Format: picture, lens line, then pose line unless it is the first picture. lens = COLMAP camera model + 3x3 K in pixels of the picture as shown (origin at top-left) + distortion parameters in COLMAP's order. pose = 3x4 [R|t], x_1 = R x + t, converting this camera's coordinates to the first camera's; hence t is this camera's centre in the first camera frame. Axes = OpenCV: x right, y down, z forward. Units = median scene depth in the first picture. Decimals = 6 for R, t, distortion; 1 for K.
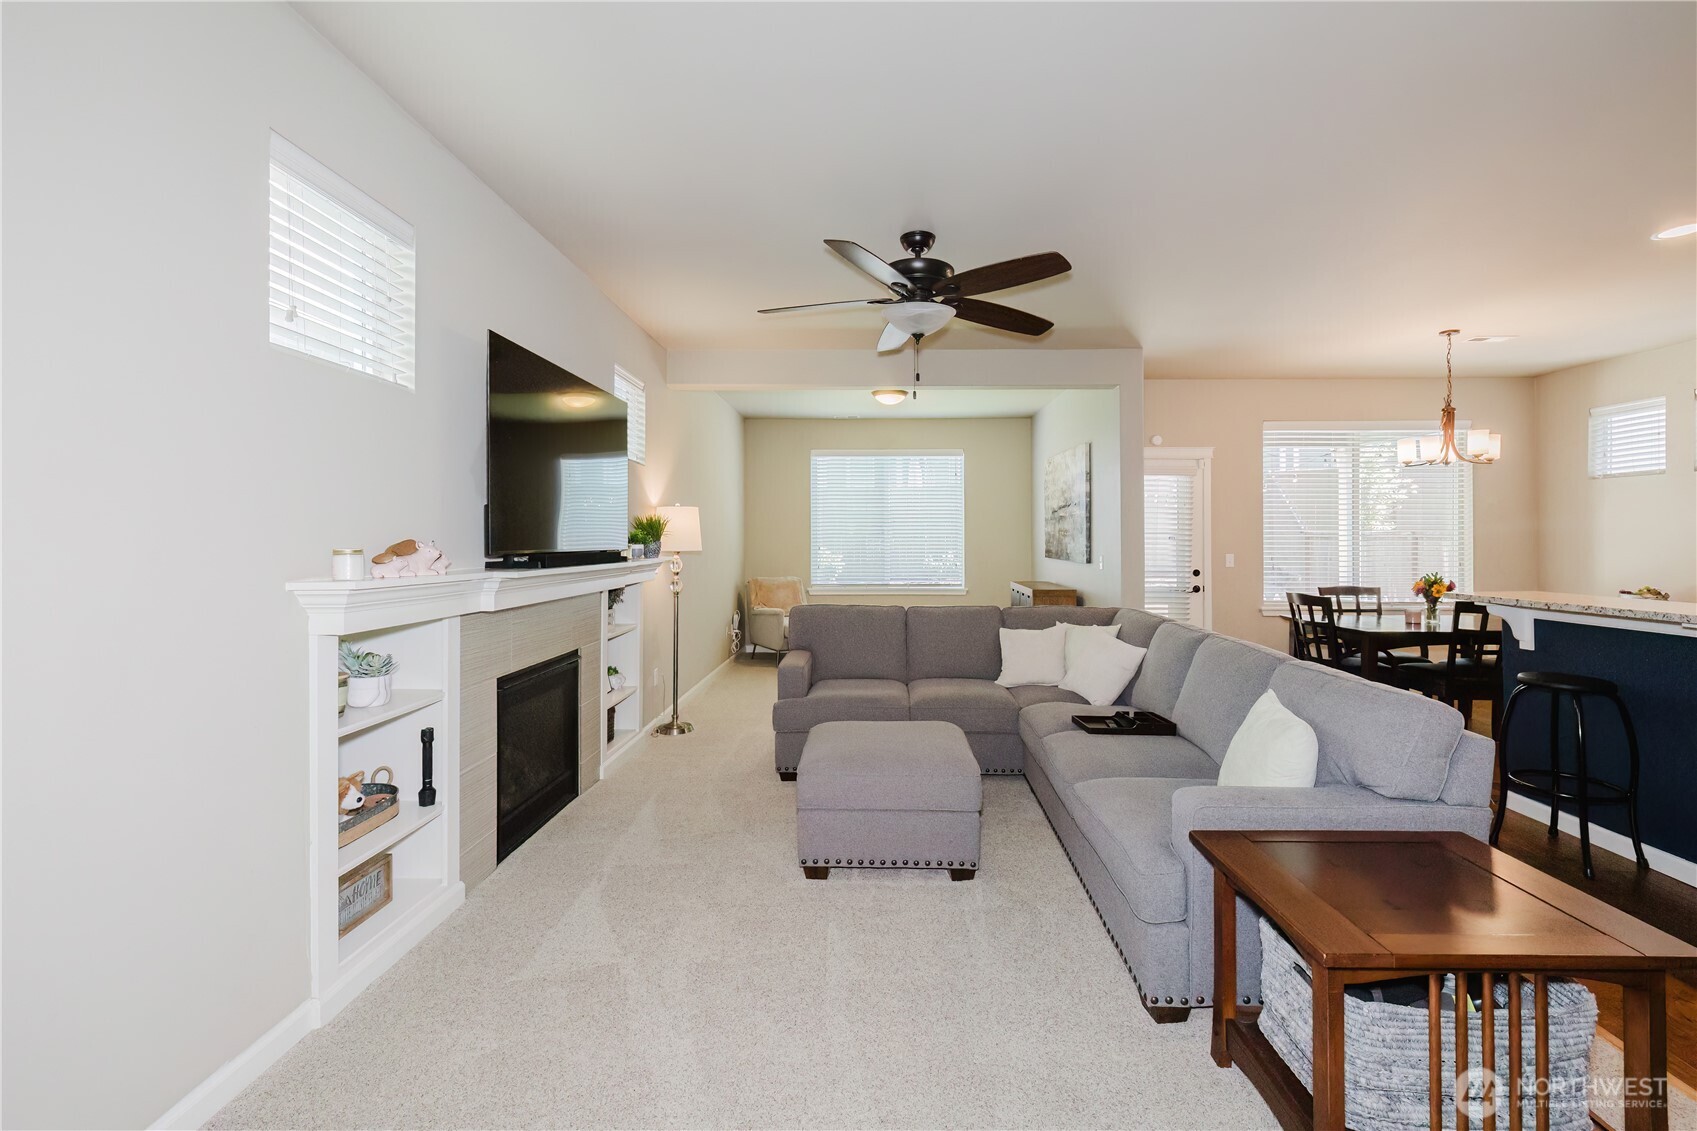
lens RADIAL K [[721.1, 0, 866.6], [0, 721.1, 530.8], [0, 0, 1]] dist [0.000106, -0.000547]
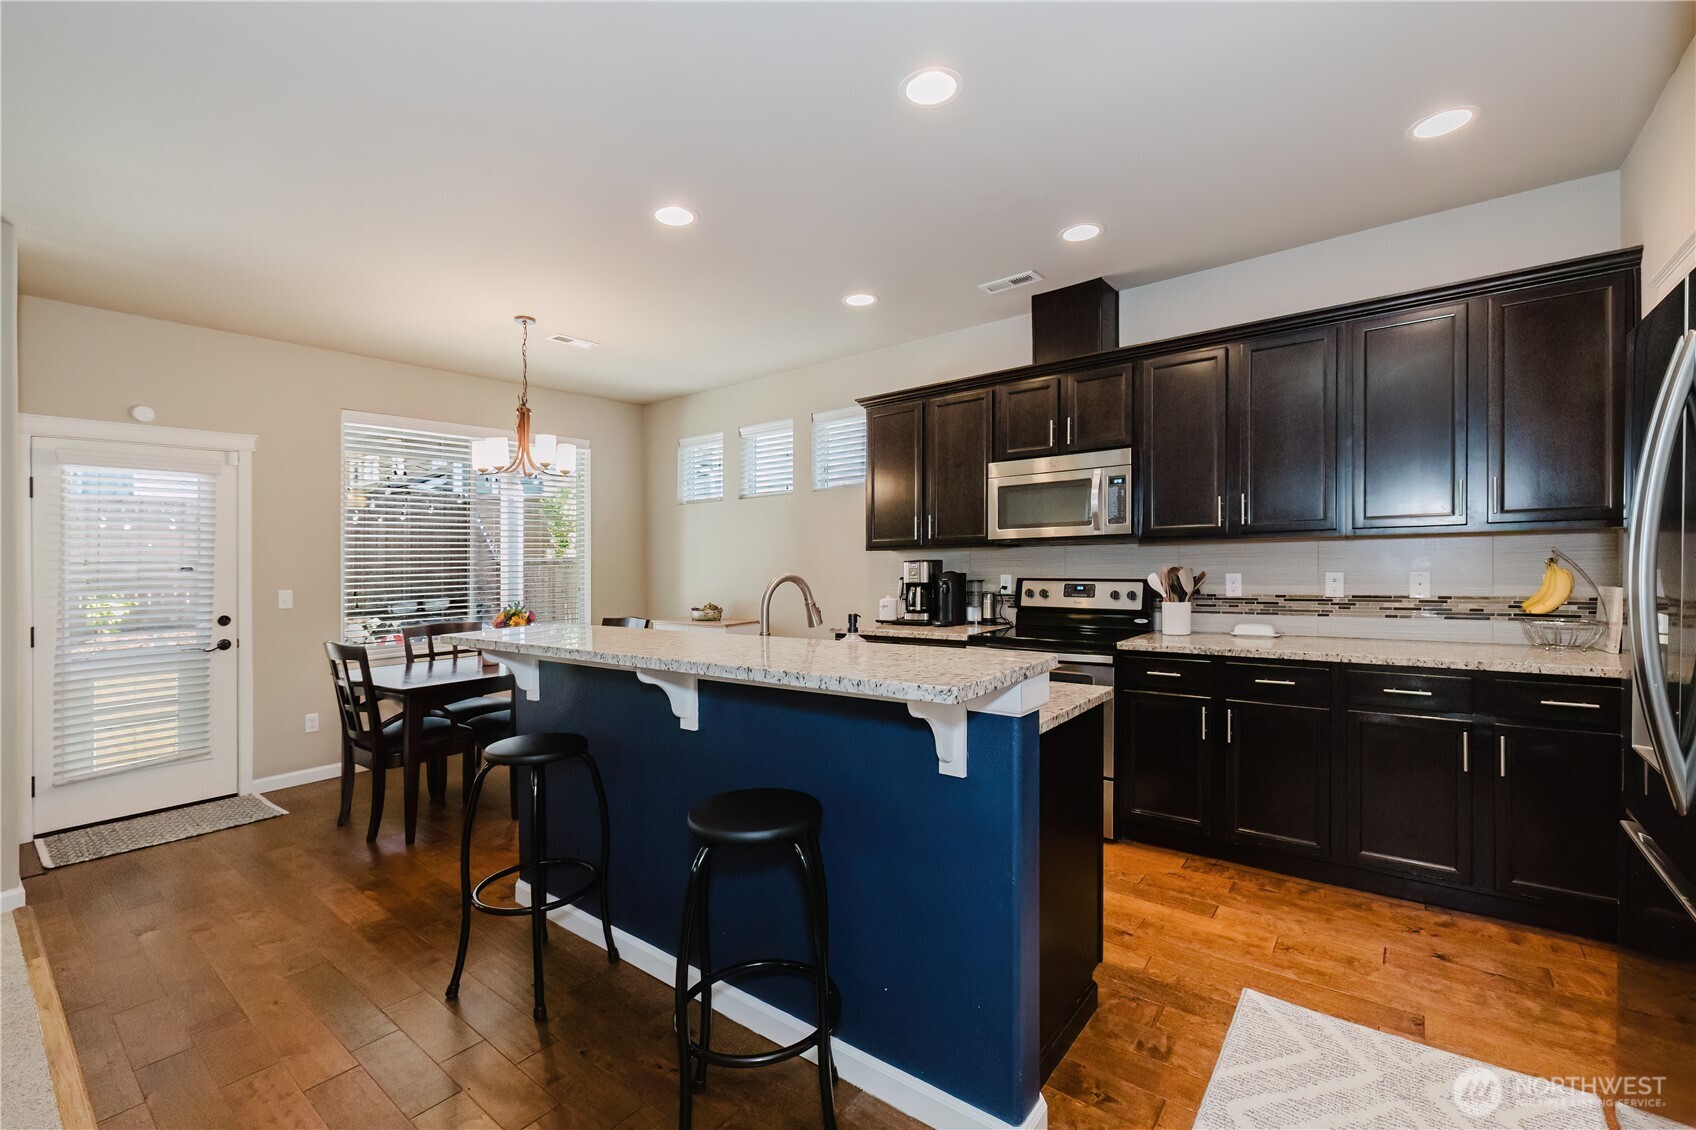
lens RADIAL K [[720.7, 0, 846.5], [0, 720.7, 559.6], [0, 0, 1]] dist [0.000106, -0.000547]
pose [[0.612593, -0.014355, 0.790268, 0.347086], [0.015650, 0.999859, 0.006030, 0.008611], [-0.790244, 0.008673, 0.612731, 0.167441]]
